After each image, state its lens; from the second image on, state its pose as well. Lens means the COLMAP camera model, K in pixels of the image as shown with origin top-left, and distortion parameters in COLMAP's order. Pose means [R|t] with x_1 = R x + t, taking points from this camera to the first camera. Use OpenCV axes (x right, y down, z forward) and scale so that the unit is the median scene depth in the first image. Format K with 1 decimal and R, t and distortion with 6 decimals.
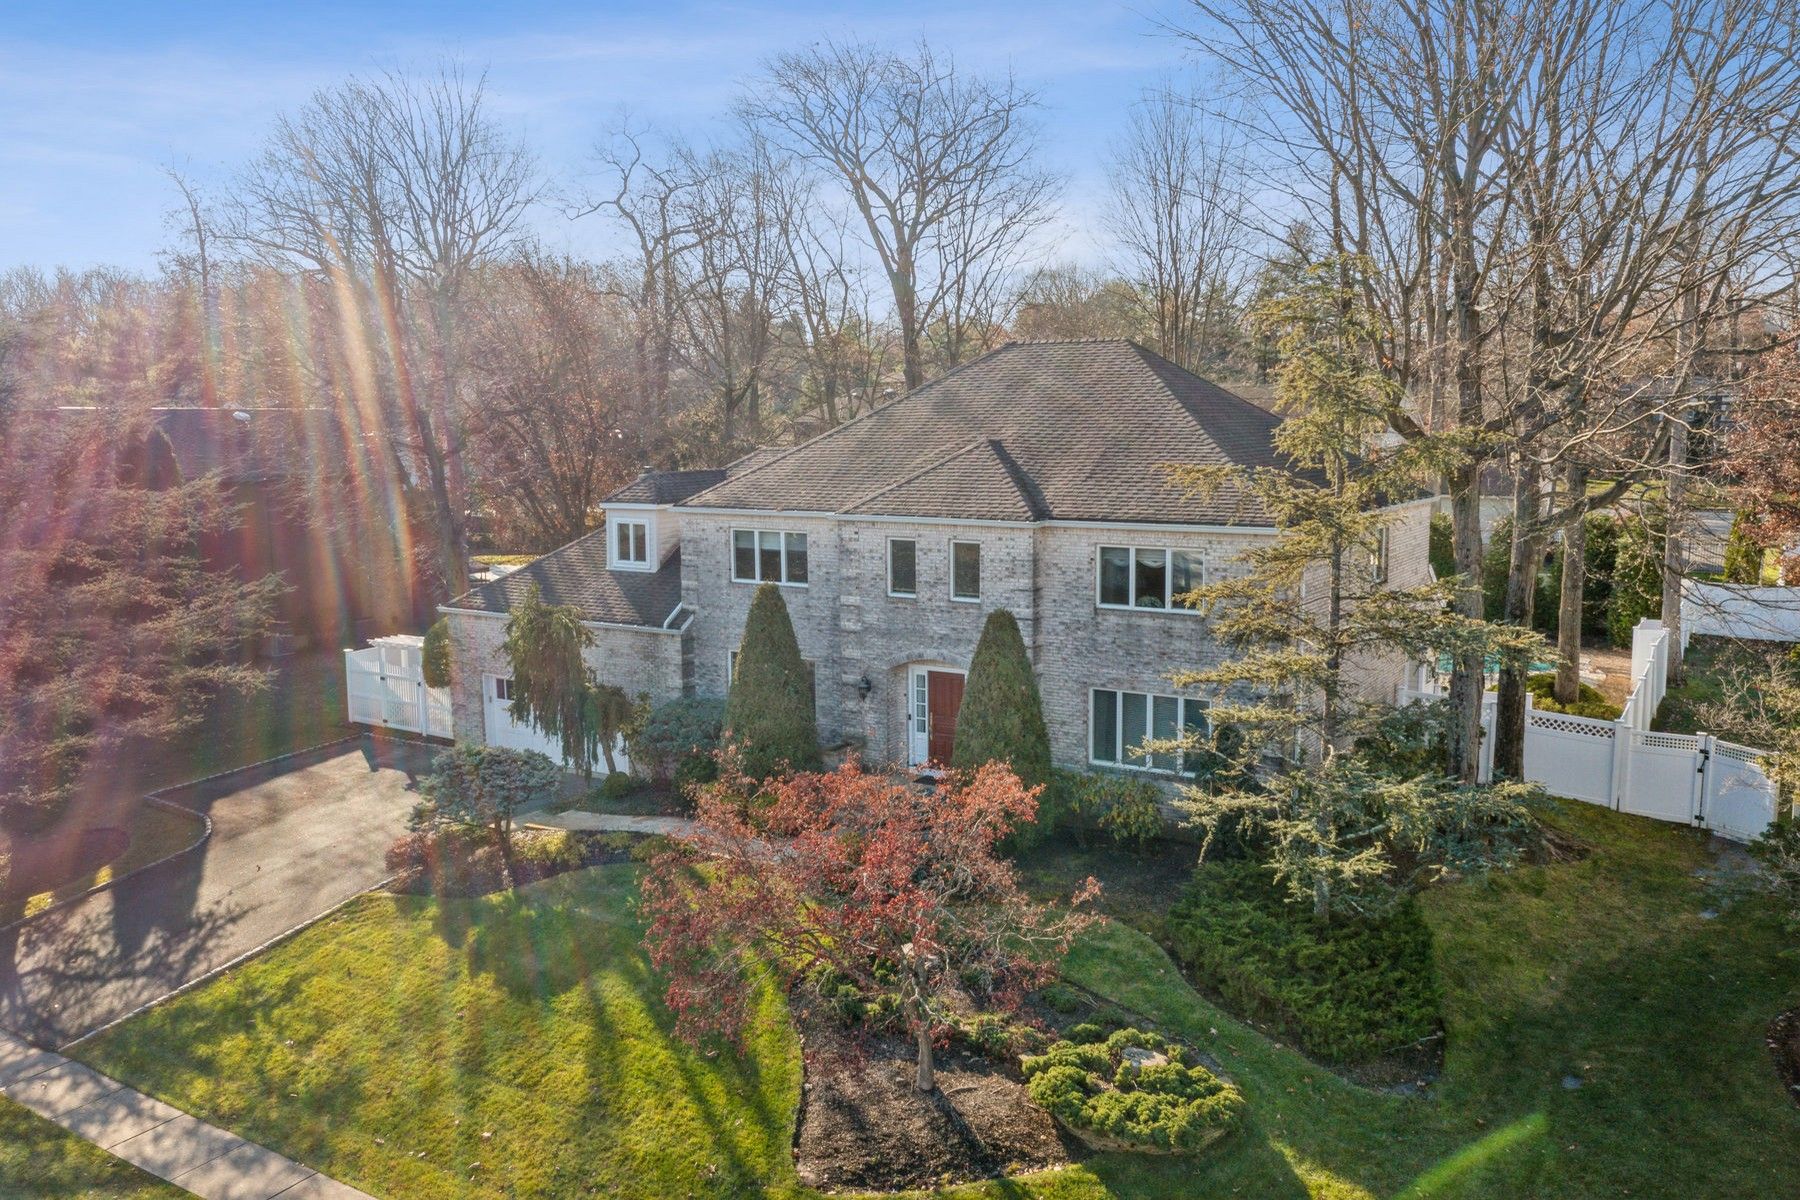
lens RADIAL K [[1433.3, 0, 907.1], [0, 1433.3, 590.9], [0, 0, 1]] dist [-0.019782, 0.027036]
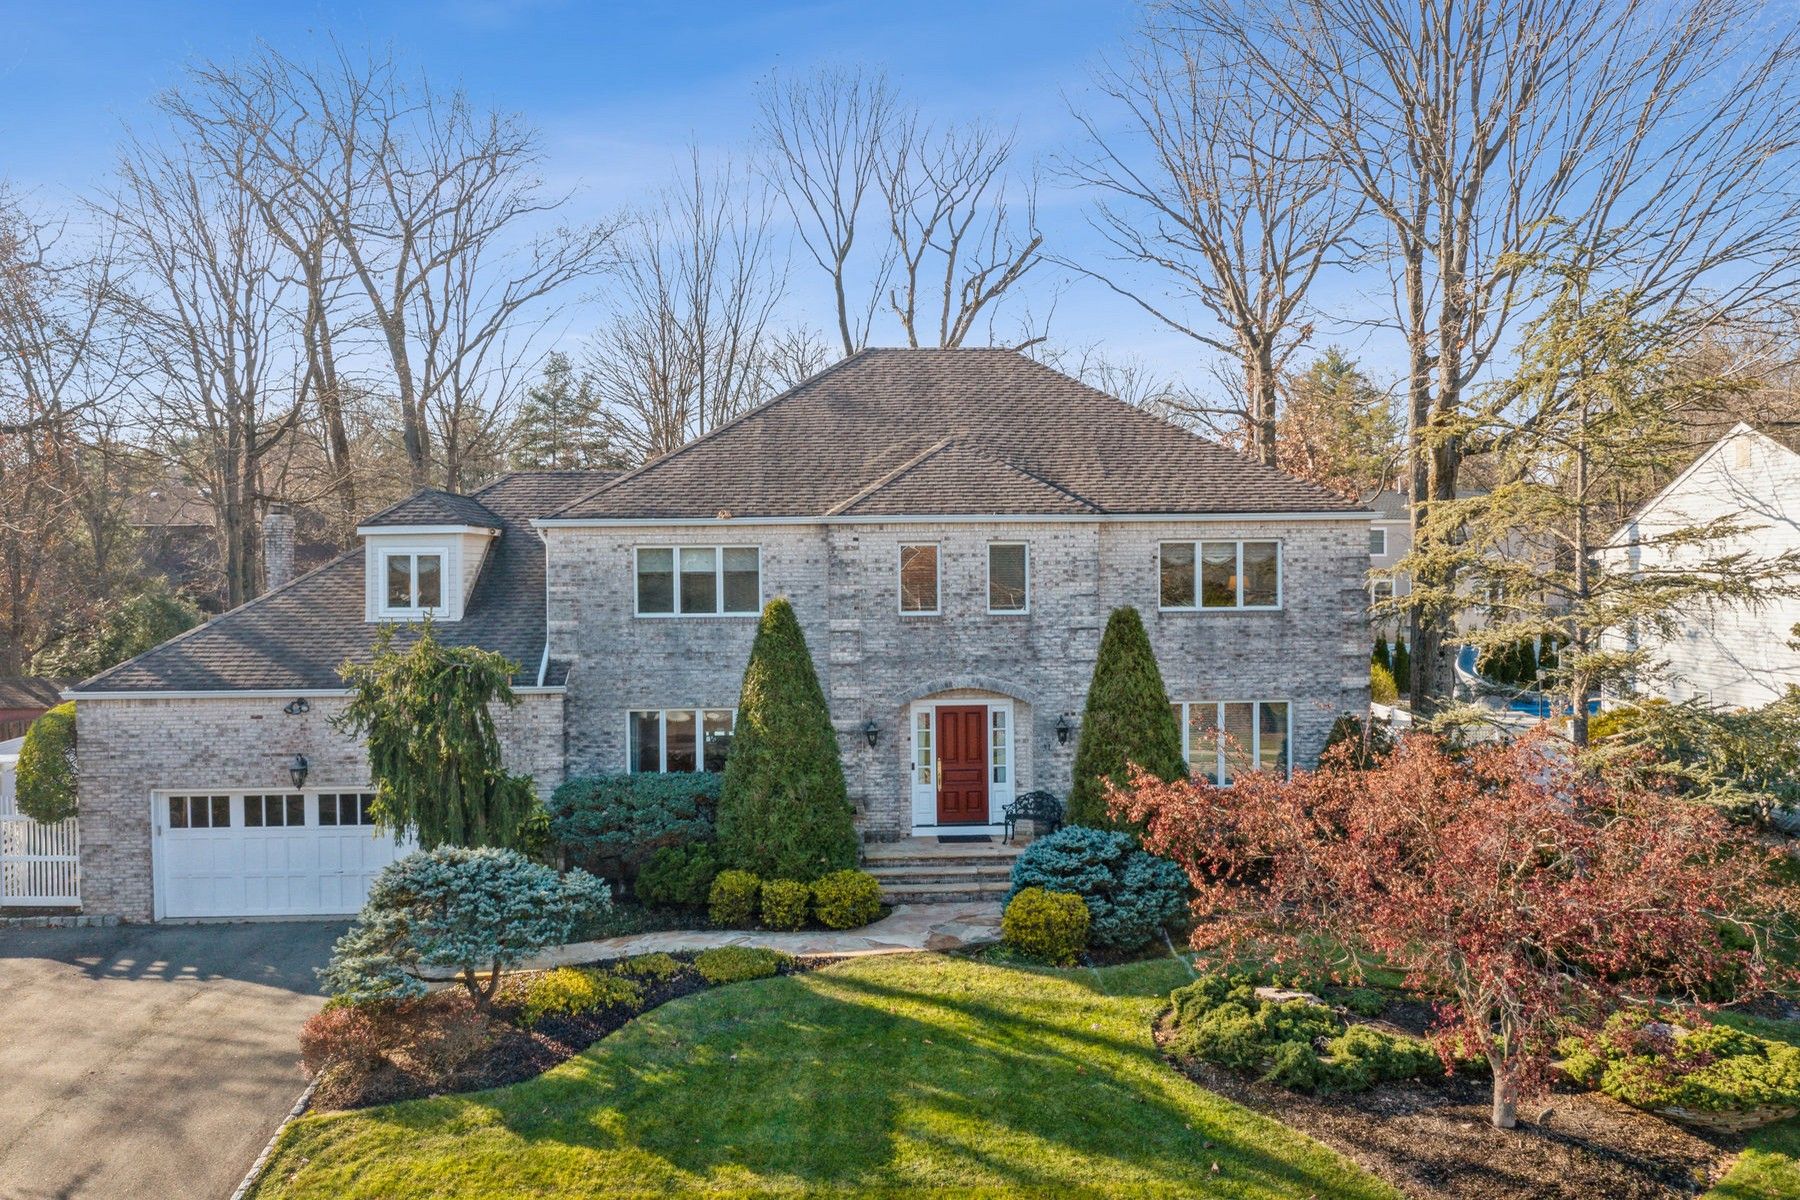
lens RADIAL K [[1433.3, 0, 908.8], [0, 1433.3, 605.5], [0, 0, 1]] dist [-0.019782, 0.027036]
pose [[0.817603, -0.015168, 0.575582, -0.480927], [0.074504, 0.994036, -0.079636, 0.063601], [-0.570941, 0.107994, 0.813857, 0.338153]]
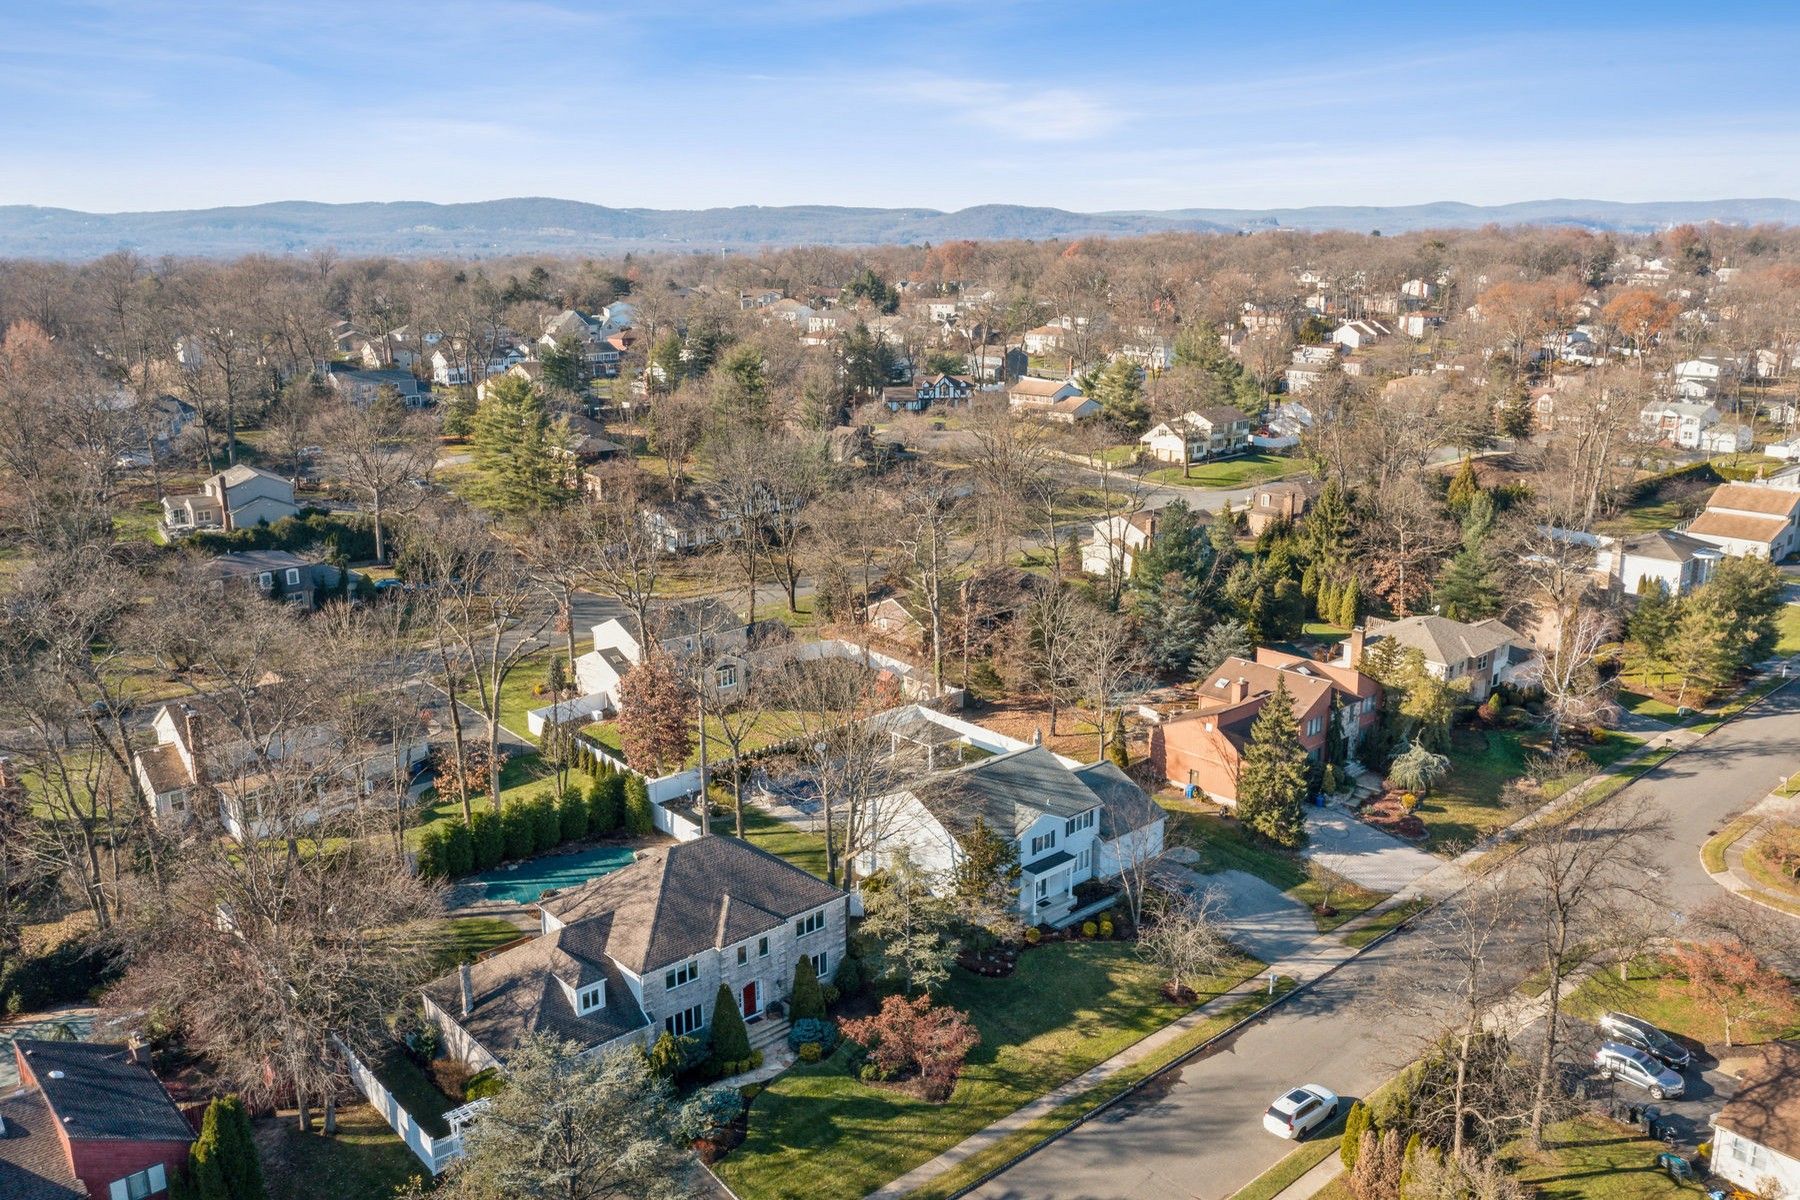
lens RADIAL K [[1433.3, 0, 904.6], [0, 1433.3, 603.7], [0, 0, 1]] dist [-0.019782, 0.027036]
pose [[0.284851, -0.222622, 0.932362, -2.338868], [0.132742, 0.972447, 0.191639, -1.165681], [-0.949336, 0.069175, 0.306554, -0.190936]]
